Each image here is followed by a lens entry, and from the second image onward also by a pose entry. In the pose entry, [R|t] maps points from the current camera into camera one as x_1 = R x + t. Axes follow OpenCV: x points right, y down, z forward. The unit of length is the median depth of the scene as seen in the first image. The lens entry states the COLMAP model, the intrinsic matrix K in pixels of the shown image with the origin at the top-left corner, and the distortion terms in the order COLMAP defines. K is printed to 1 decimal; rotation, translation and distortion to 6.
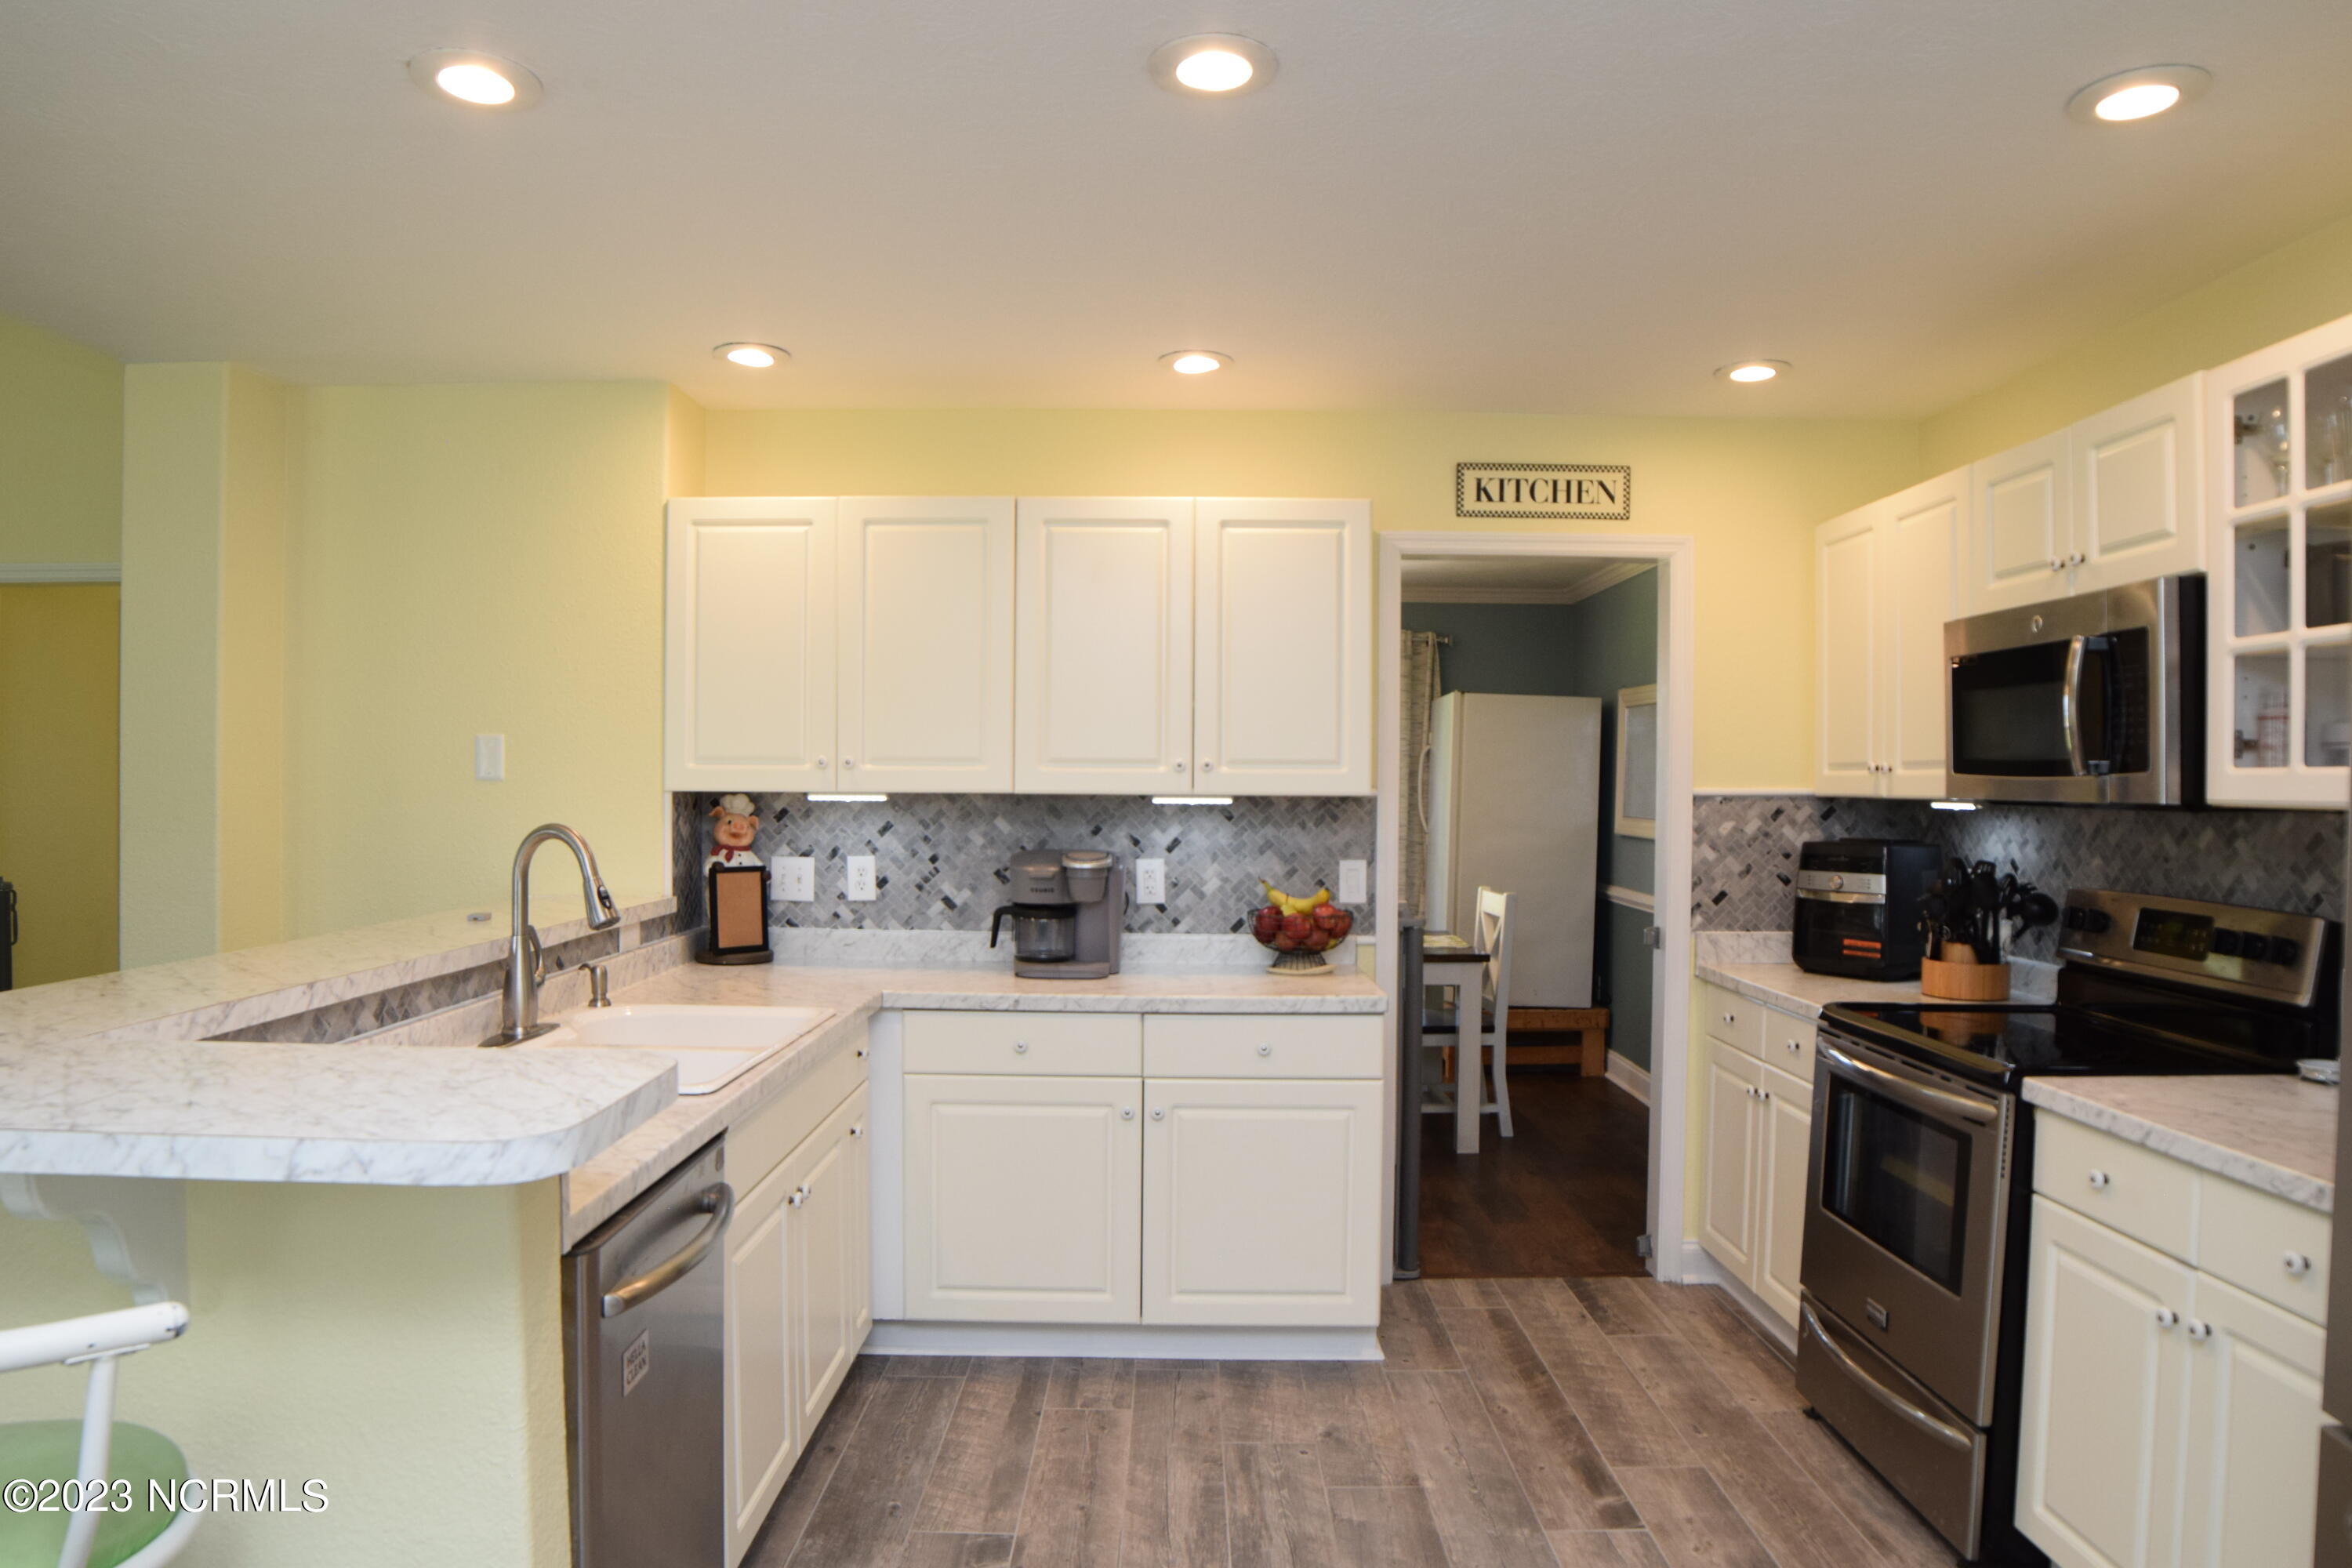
lens RADIAL K [[1460.8, 0, 1165.9], [0, 1460.8, 788.4], [0, 0, 1]] dist [-0.122572, 0.052030]
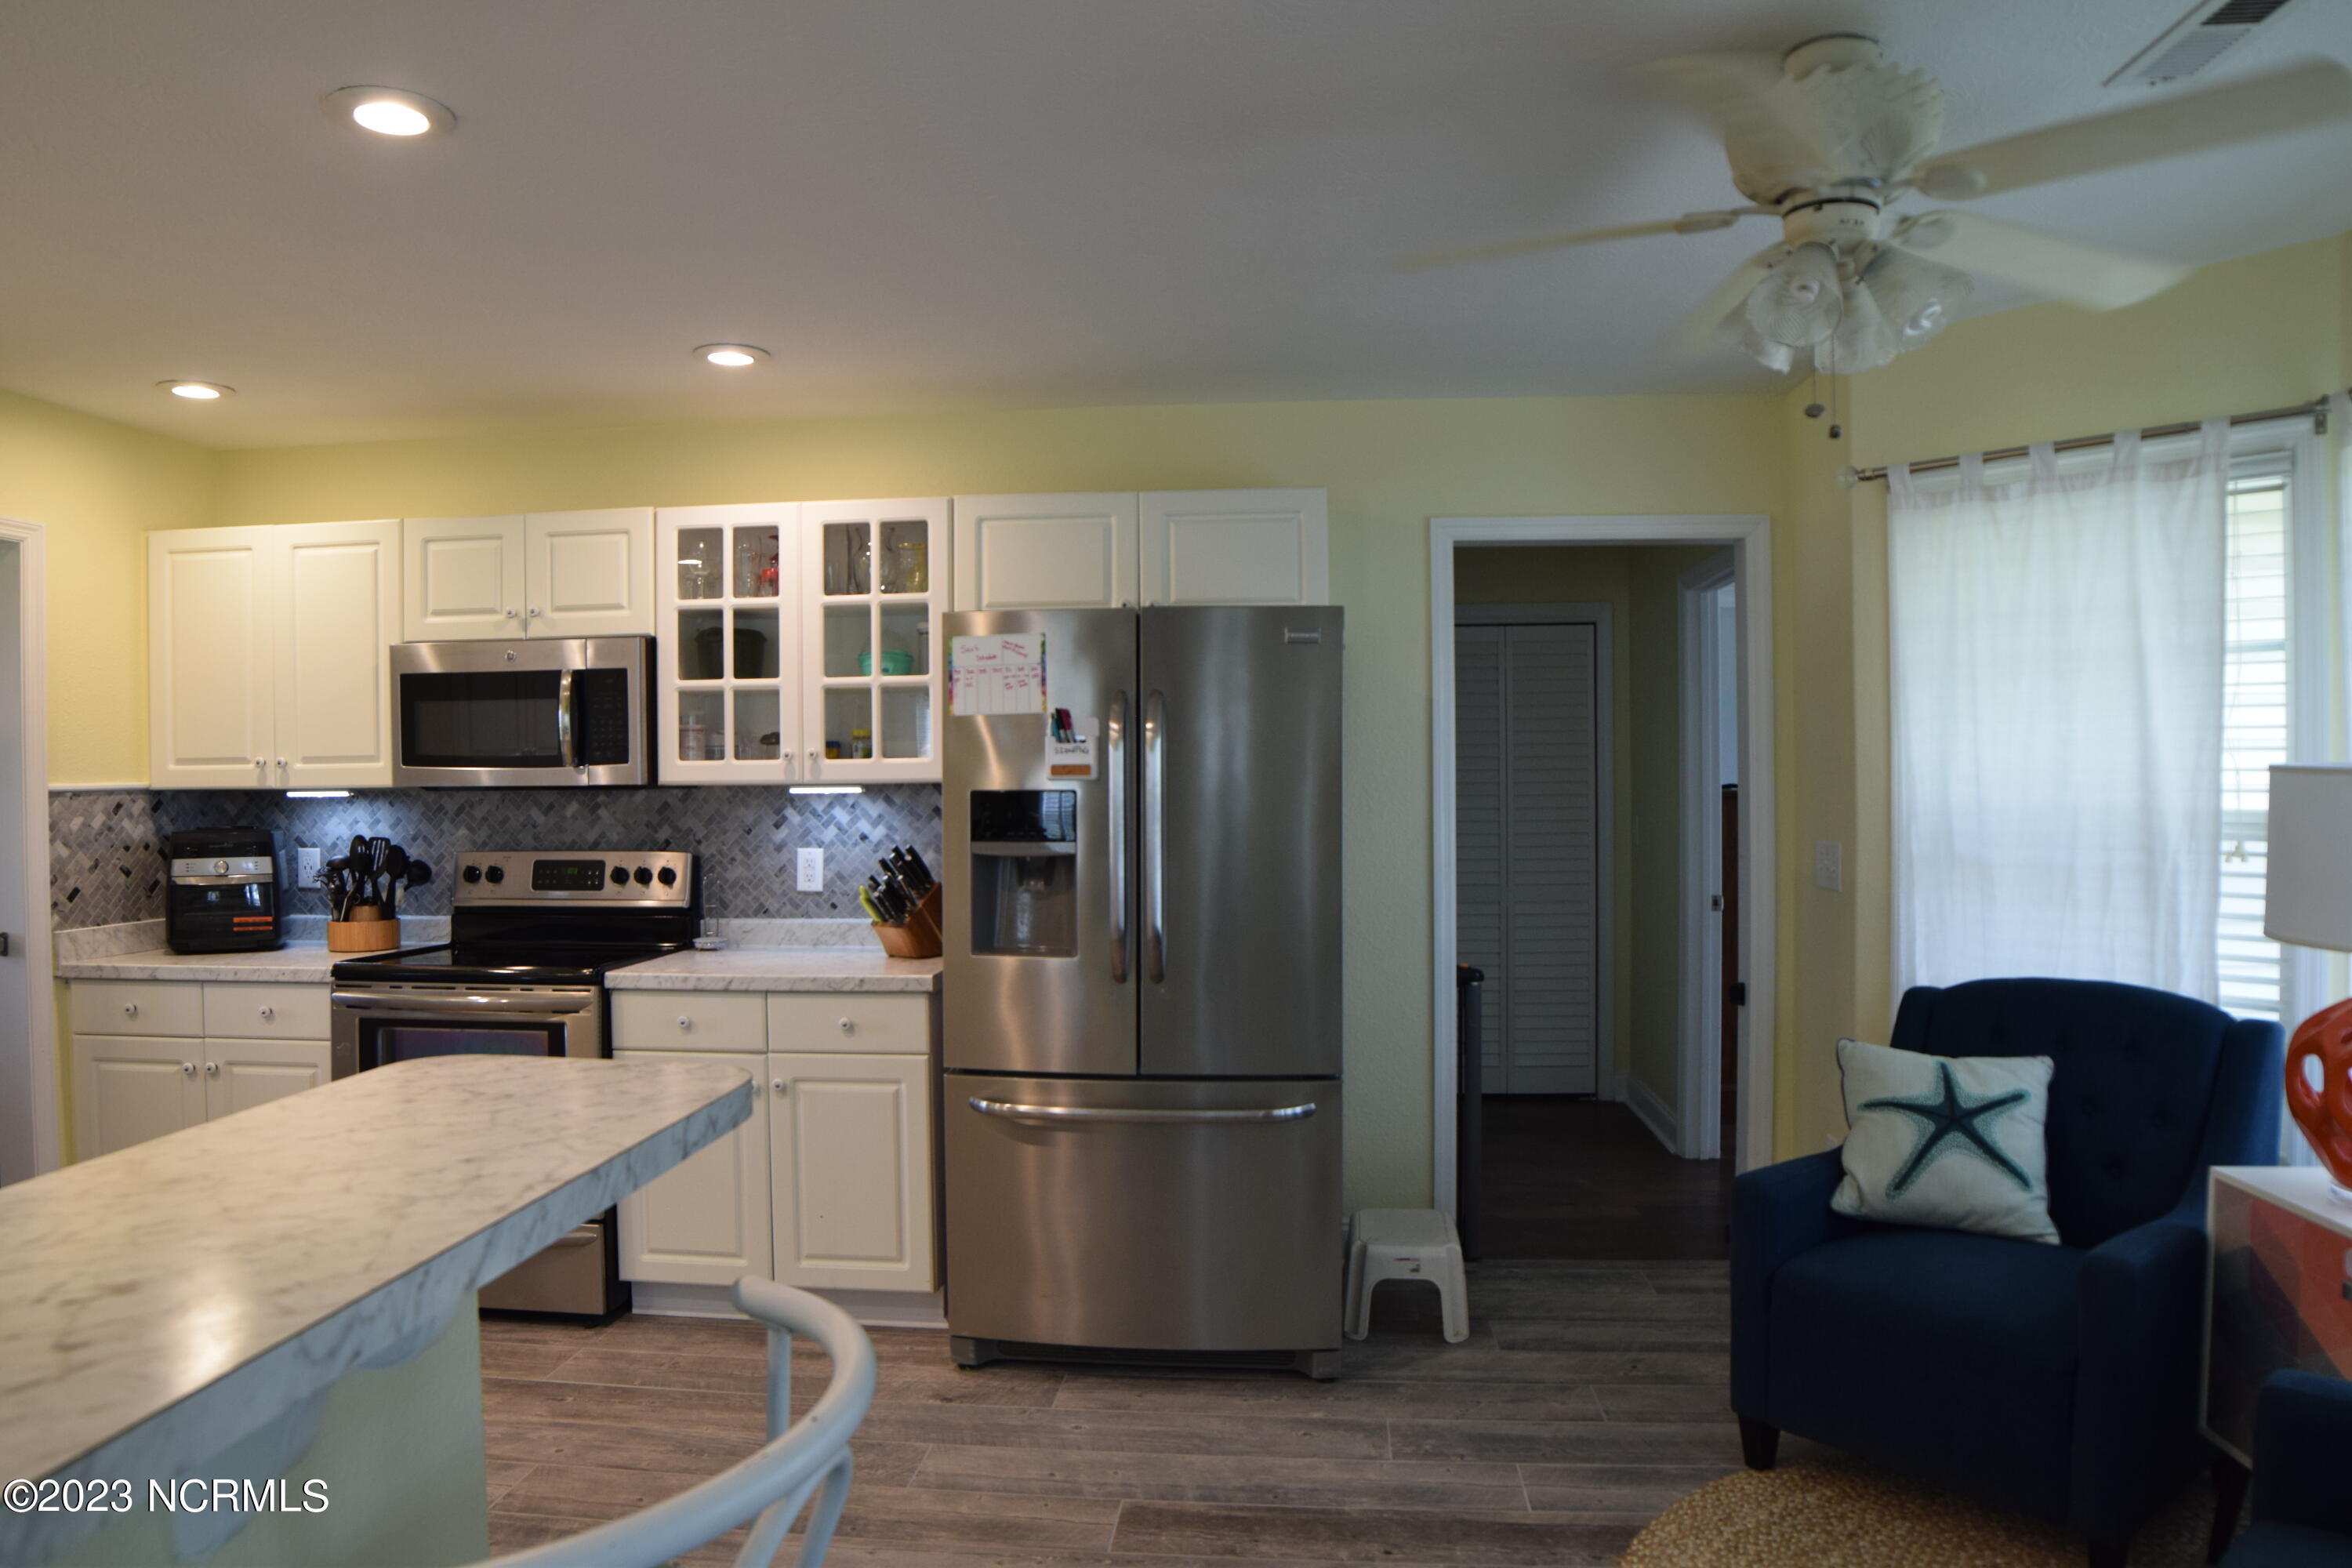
lens RADIAL K [[1460.8, 0, 1165.9], [0, 1460.8, 788.4], [0, 0, 1]] dist [-0.122572, 0.052030]
pose [[0.087275, -0.018797, 0.996007, -0.623275], [0.014921, 0.999734, 0.017560, -0.002787], [-0.996073, 0.013329, 0.087532, 0.214394]]
